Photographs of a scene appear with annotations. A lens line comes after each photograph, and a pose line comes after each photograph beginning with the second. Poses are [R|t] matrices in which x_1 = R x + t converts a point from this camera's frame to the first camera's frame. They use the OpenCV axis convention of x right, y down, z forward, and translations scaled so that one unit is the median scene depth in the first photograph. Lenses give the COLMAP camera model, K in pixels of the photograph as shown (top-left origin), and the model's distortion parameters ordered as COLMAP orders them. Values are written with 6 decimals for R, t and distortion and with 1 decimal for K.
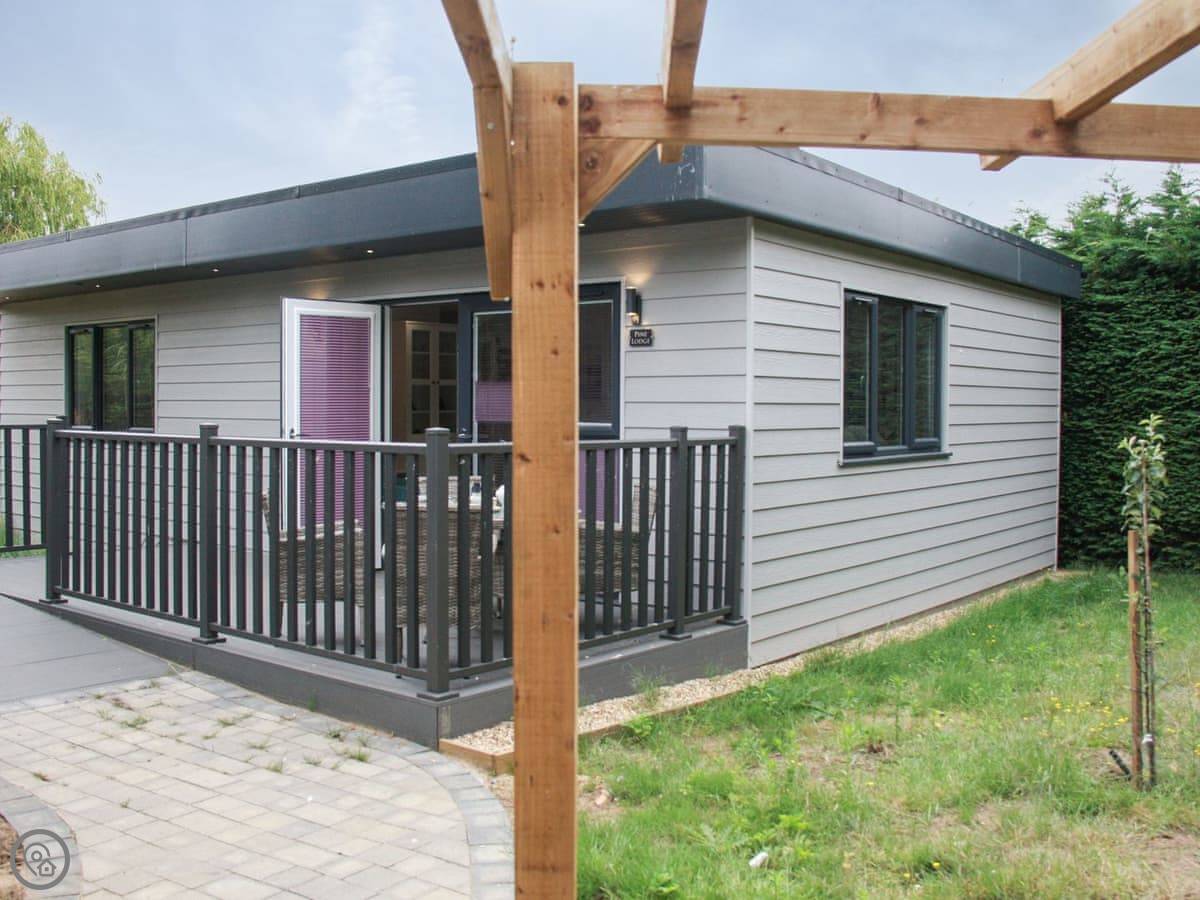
lens RADIAL K [[1353.5, 0, 600.0], [0, 1353.5, 450.0], [0, 0, 1]] dist [-0.199270, 0.273889]
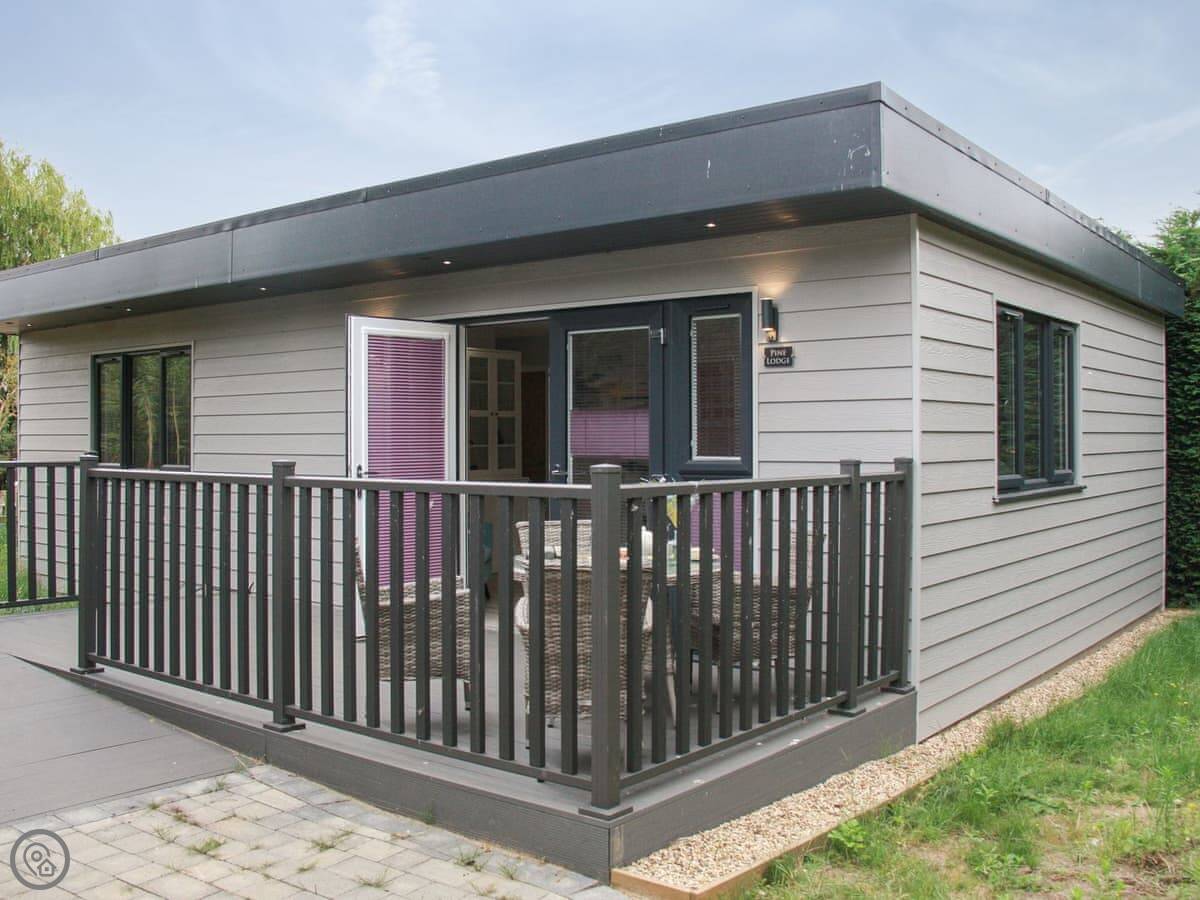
lens RADIAL K [[1300.7, 0, 598.2], [0, 1300.7, 421.0], [0, 0, 1]] dist [-0.235977, 0.313830]
pose [[0.999930, -0.007625, 0.009055, -0.089631], [0.008052, 0.998810, -0.048101, -0.003658], [-0.008677, 0.048170, 0.998801, 0.177664]]
